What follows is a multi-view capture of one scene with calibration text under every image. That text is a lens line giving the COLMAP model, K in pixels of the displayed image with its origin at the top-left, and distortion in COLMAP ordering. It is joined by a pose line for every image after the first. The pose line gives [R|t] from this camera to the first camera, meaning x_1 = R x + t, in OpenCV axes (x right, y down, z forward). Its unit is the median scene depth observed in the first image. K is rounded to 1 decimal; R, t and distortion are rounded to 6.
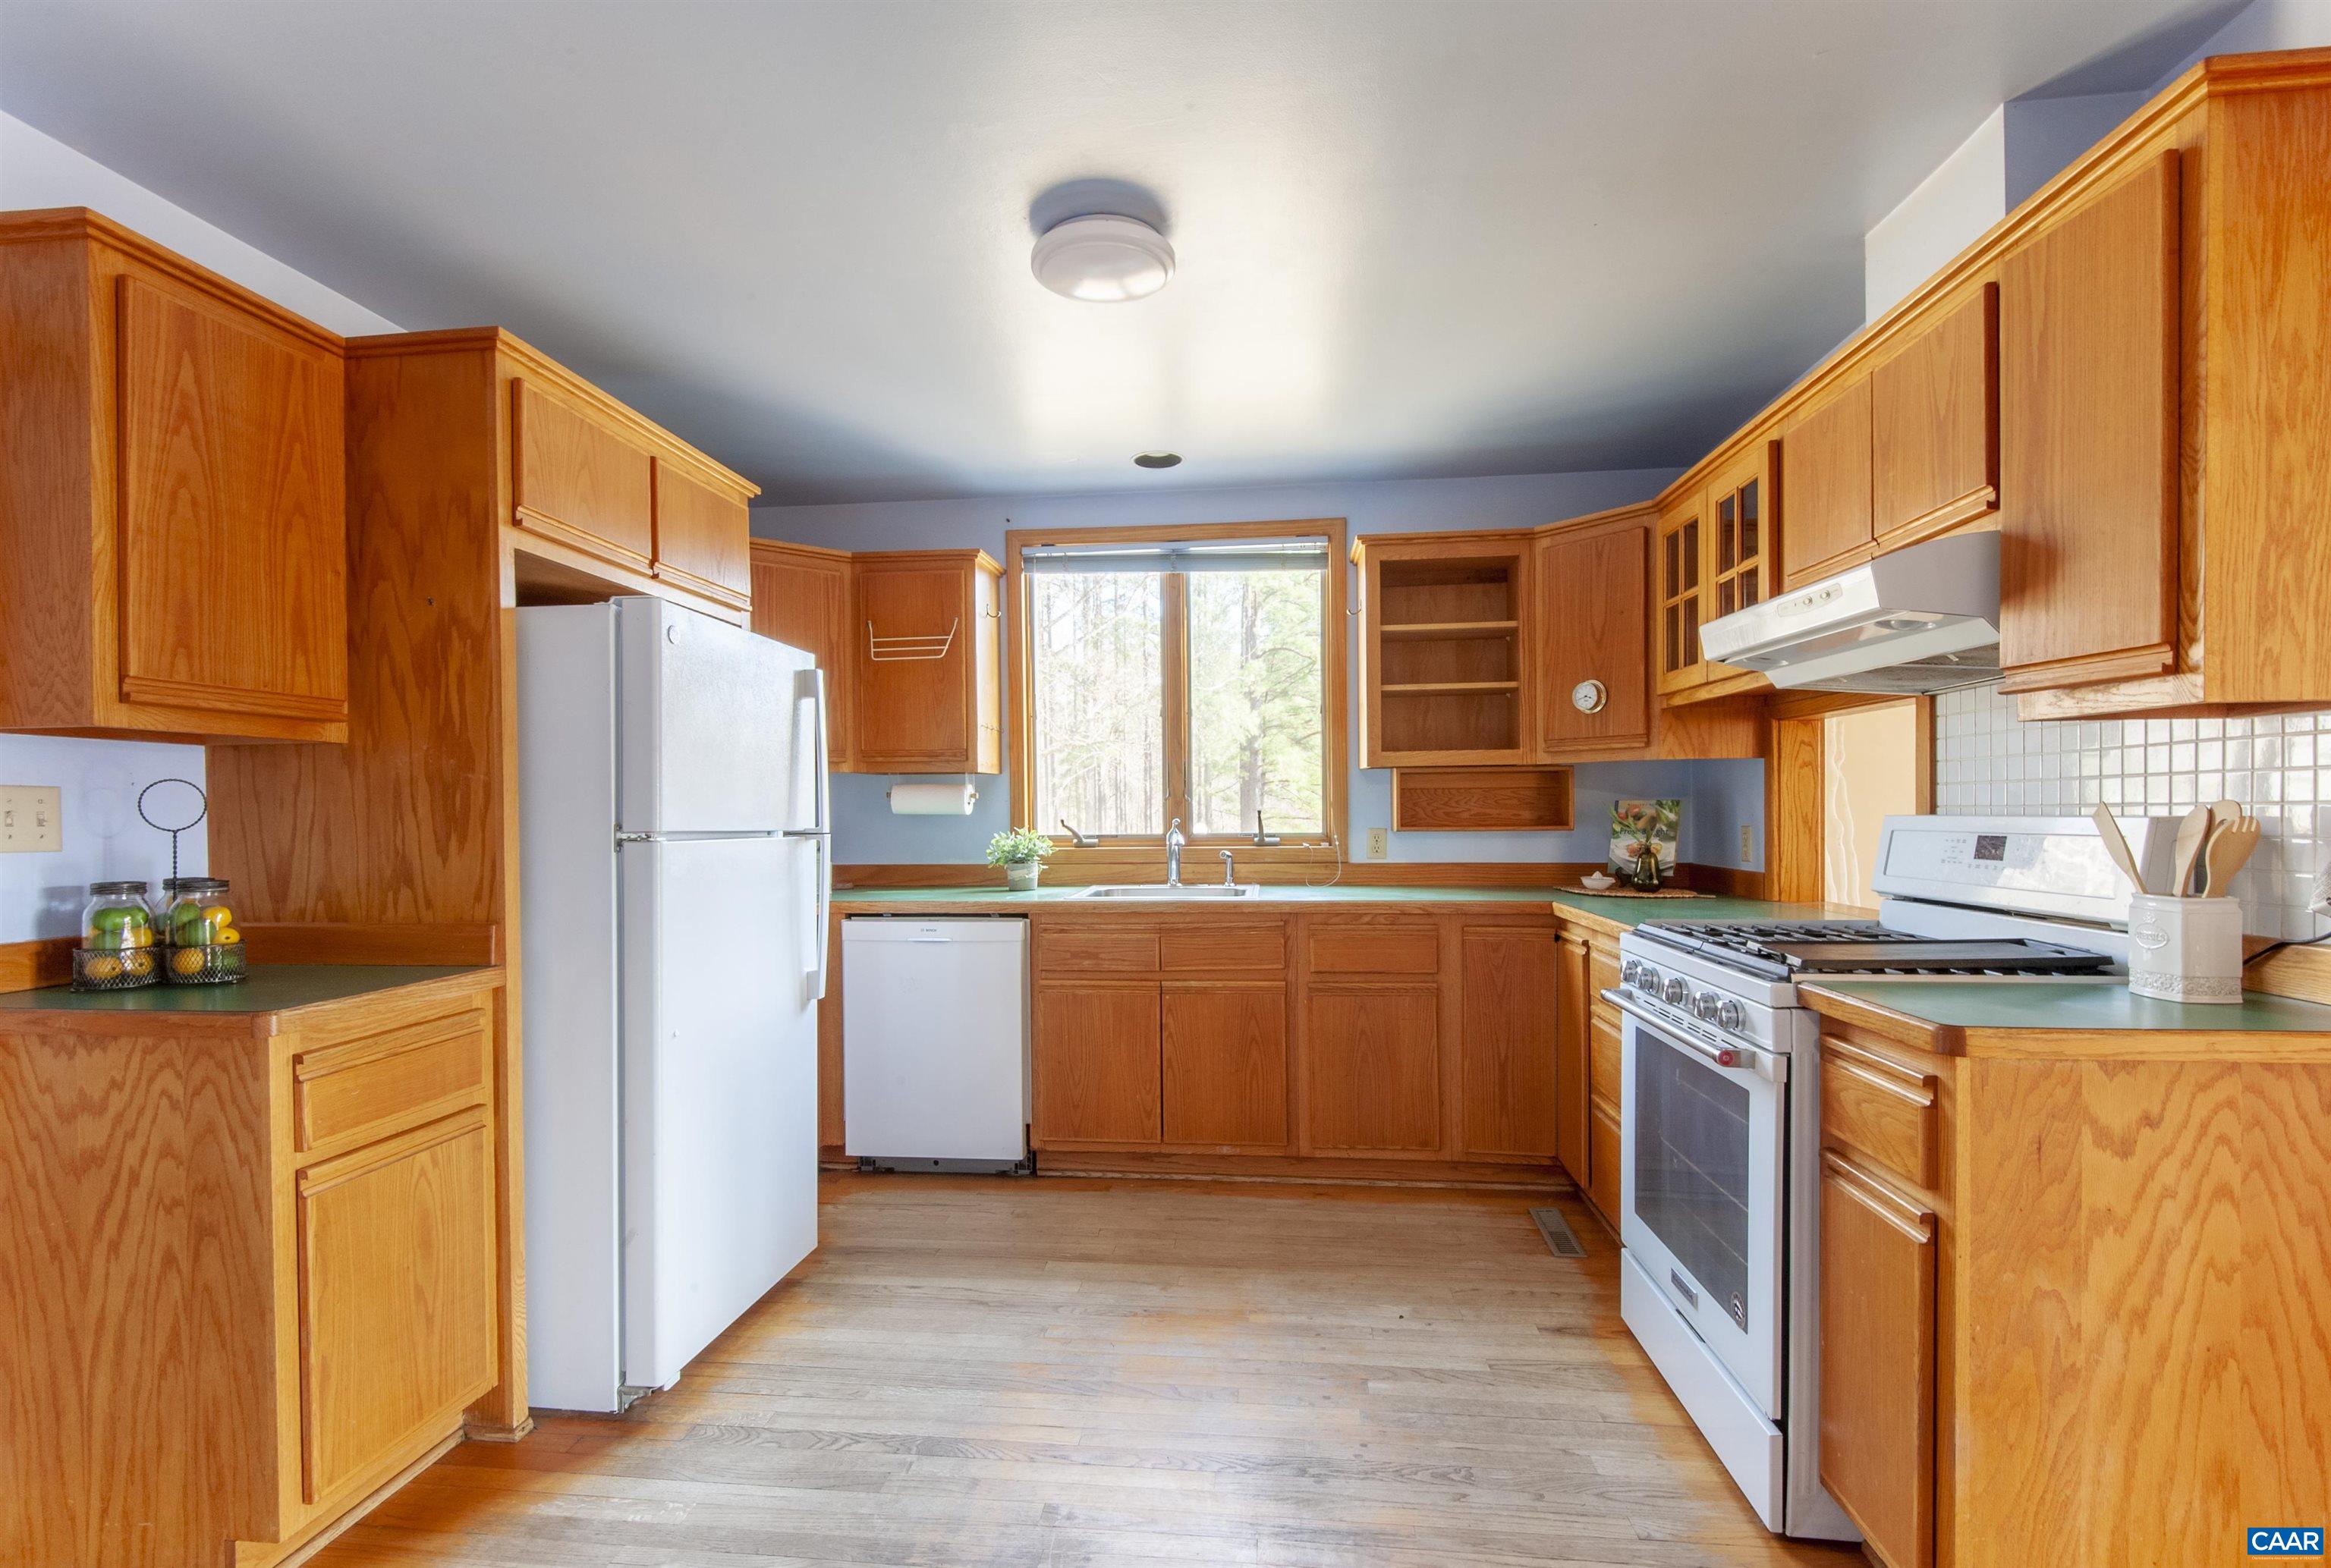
lens RADIAL K [[1069.1, 0, 1168.8], [0, 1069.1, 821.0], [0, 0, 1]] dist [0.008794, -0.008624]
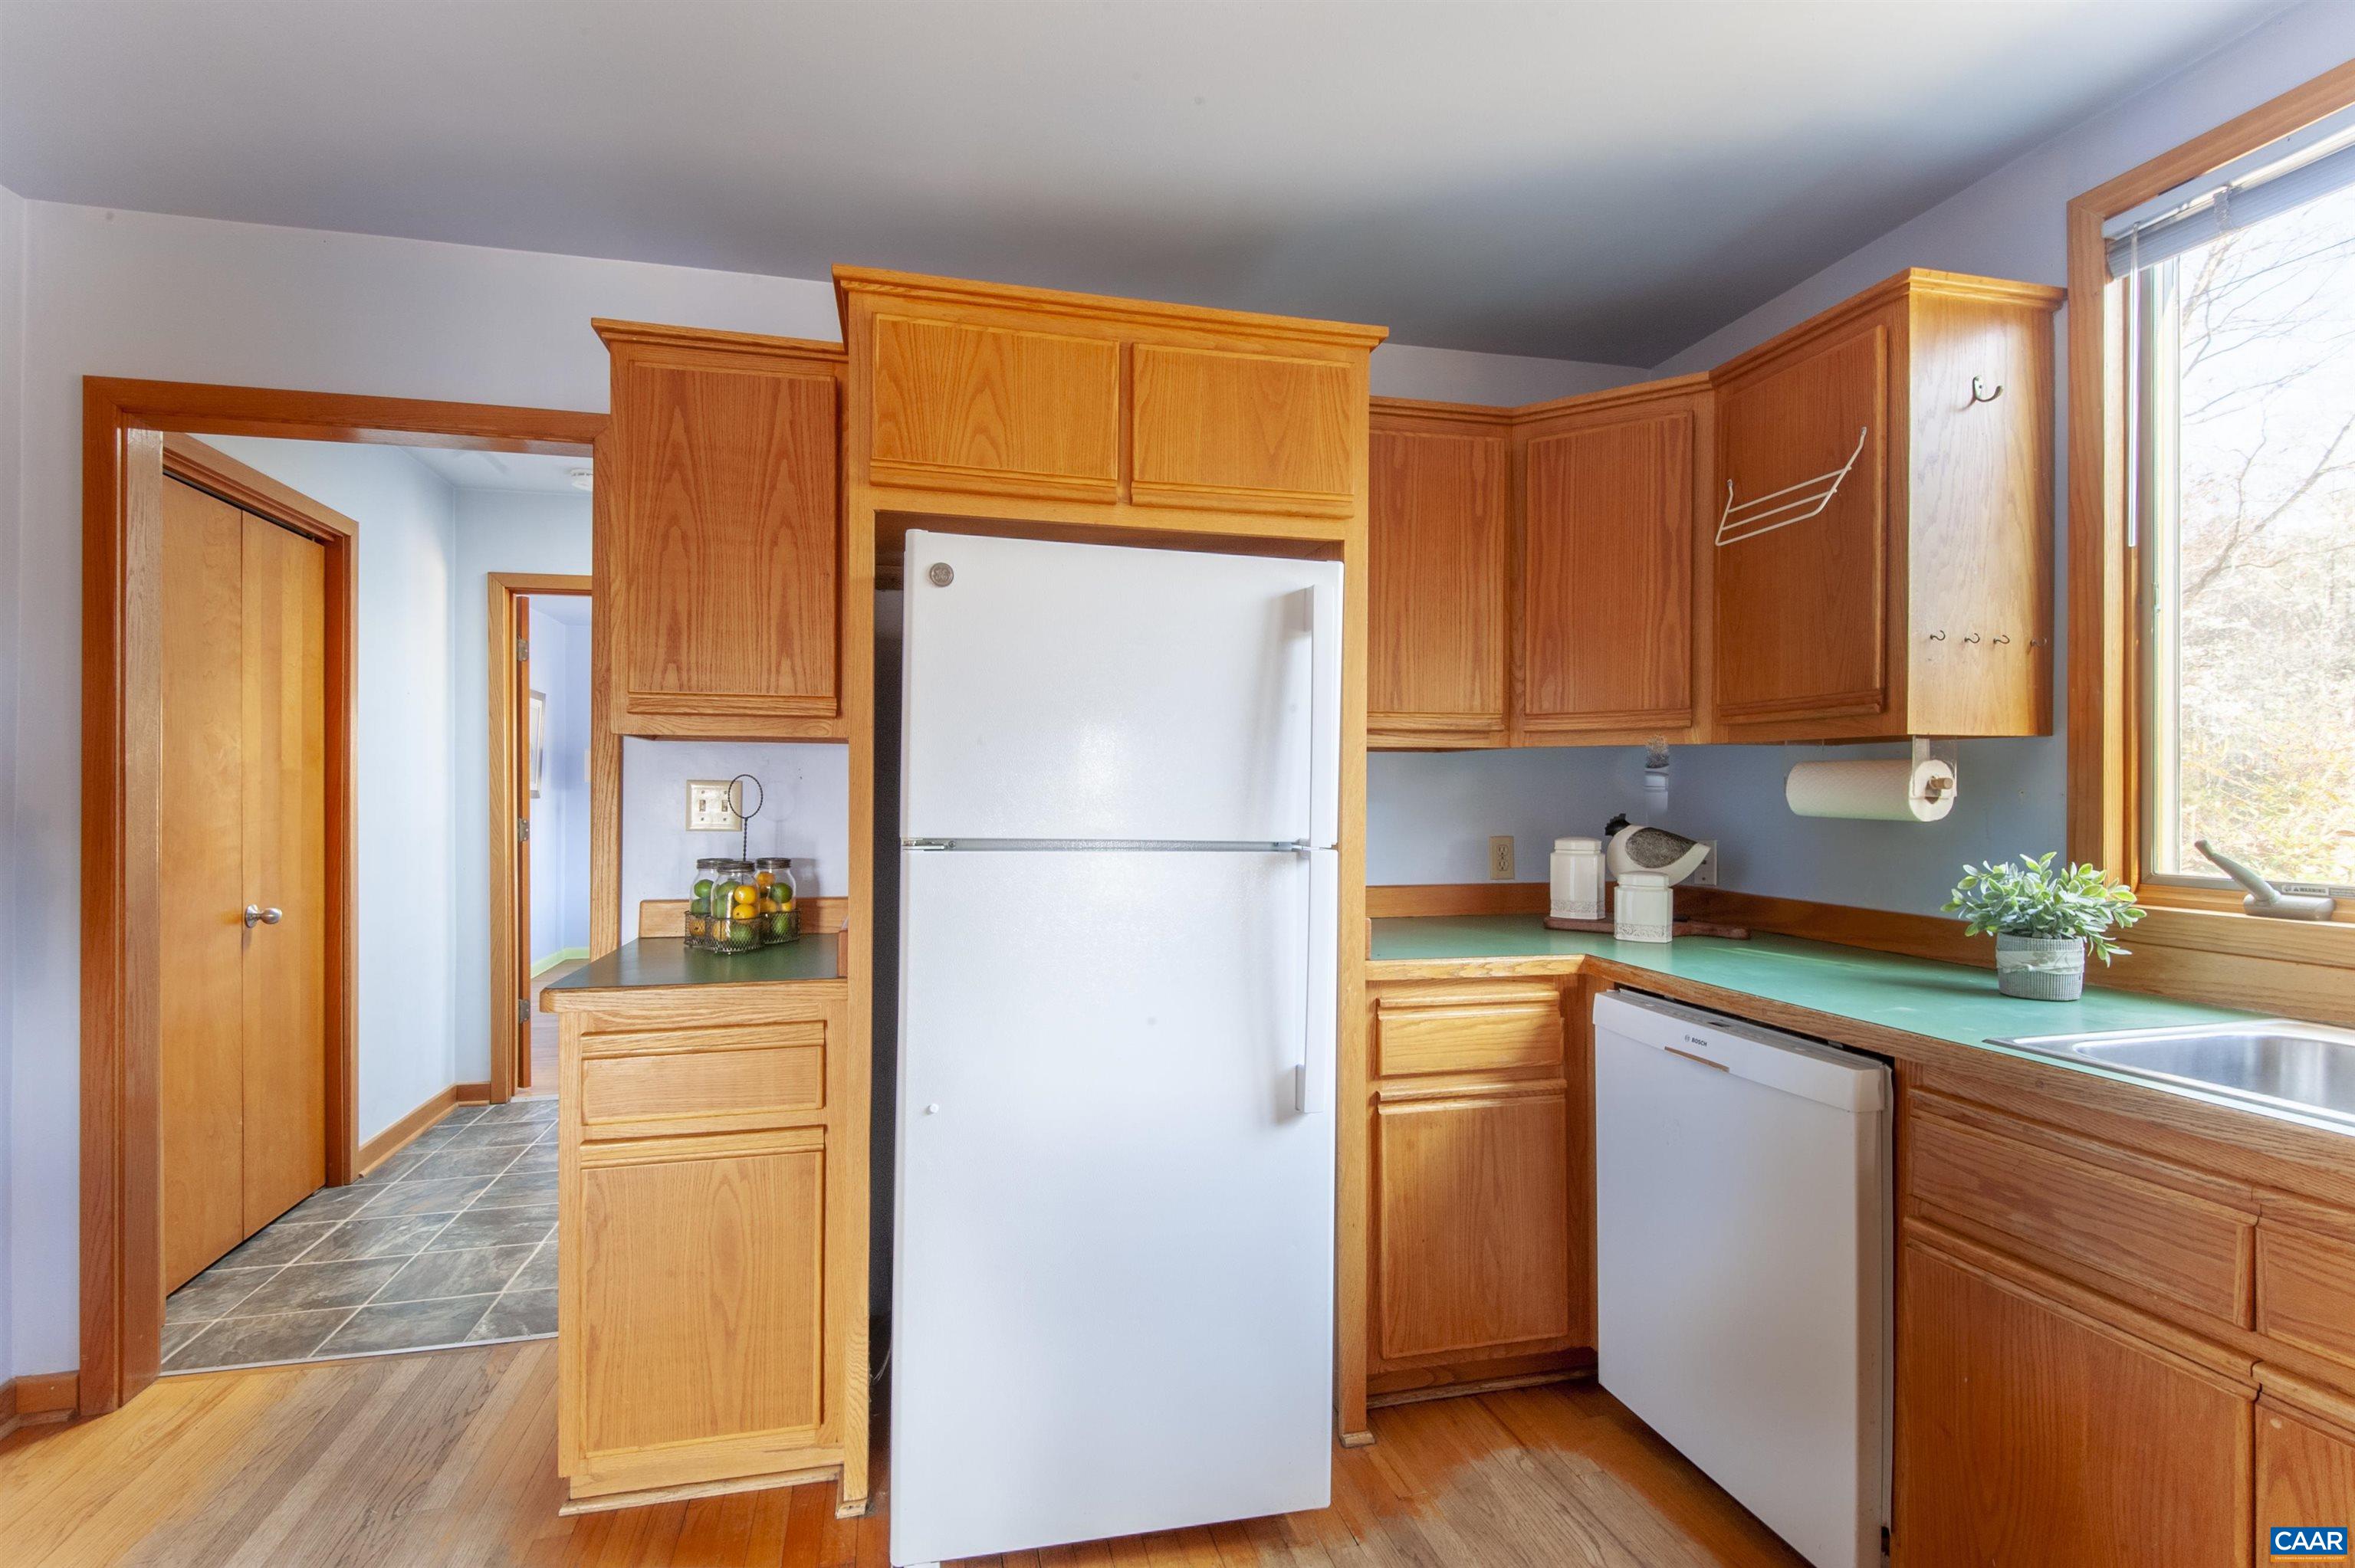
lens RADIAL K [[1080.1, 0, 1162.9], [0, 1080.1, 797.0], [0, 0, 1]] dist [0.008794, -0.008624]
pose [[0.324804, 0.017280, -0.945623, 0.216238], [-0.016286, 0.999787, 0.012675, -0.023149], [0.945641, 0.011284, 0.325017, 0.649971]]
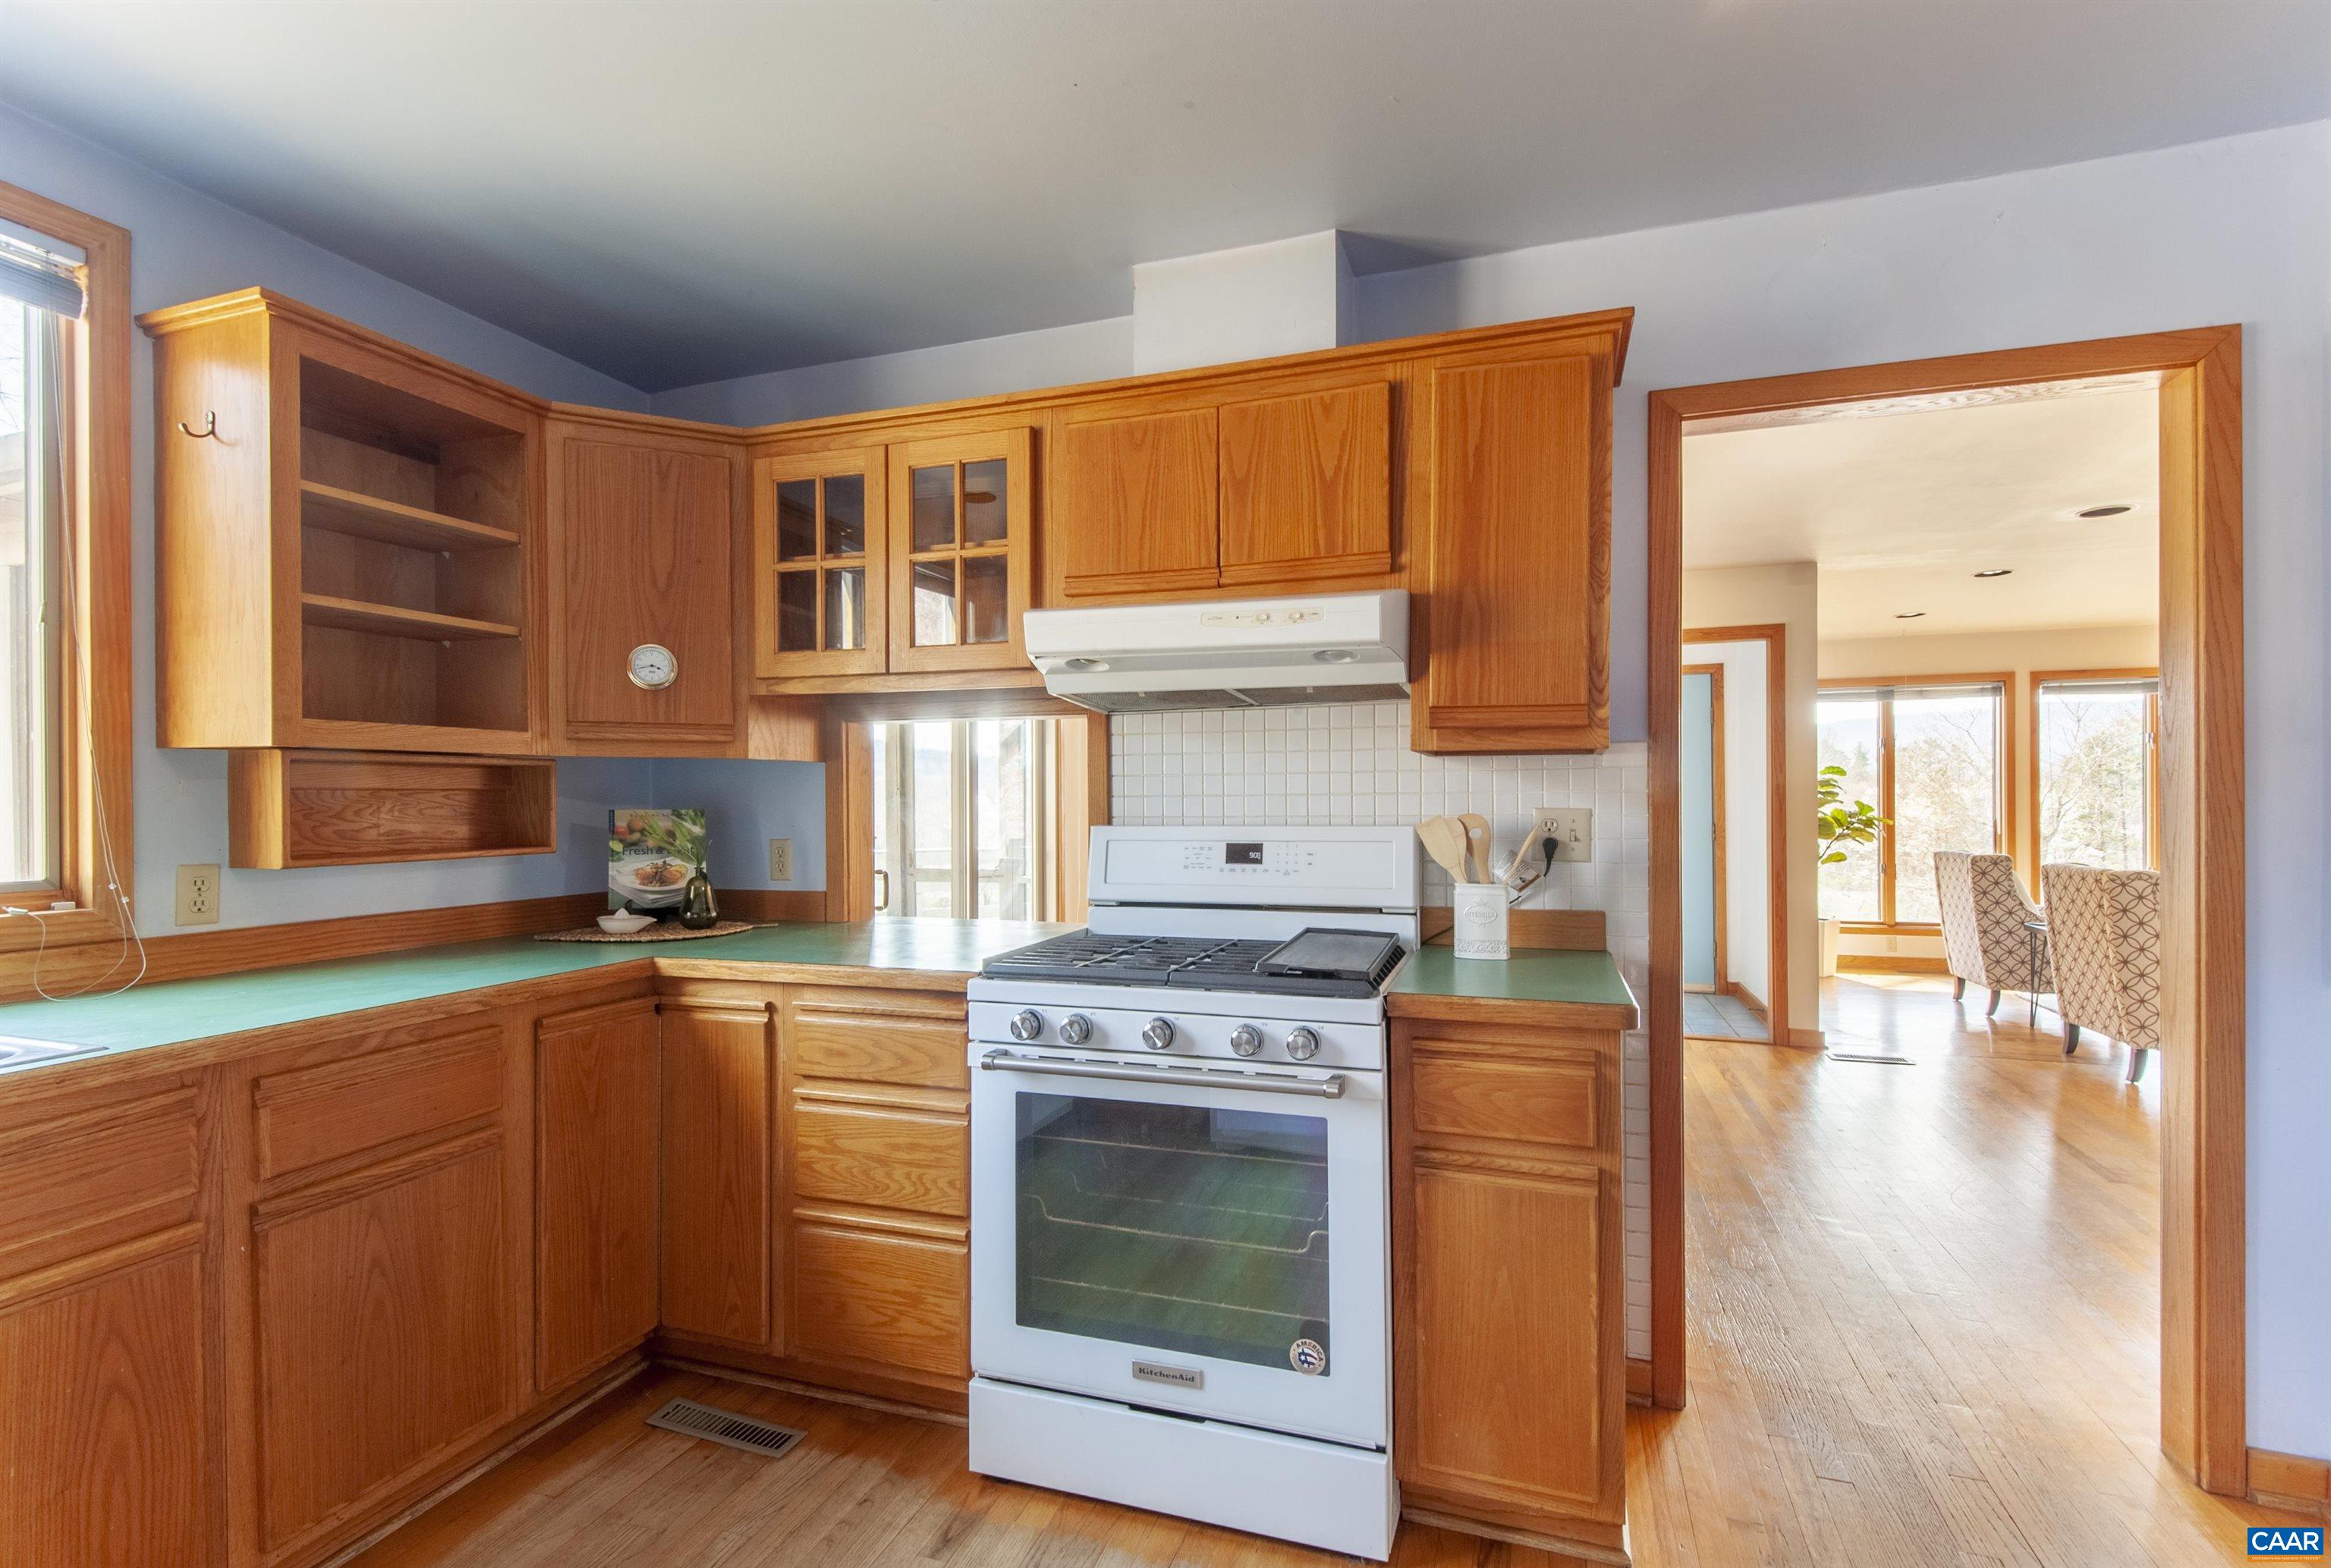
lens RADIAL K [[1069.1, 0, 1170.8], [0, 1069.1, 804.2], [0, 0, 1]] dist [0.008794, -0.008624]
pose [[0.228120, -0.000047, 0.973633, -0.257209], [0.014825, 0.999884, -0.003425, -0.017776], [-0.973520, 0.015215, 0.228095, 0.557034]]
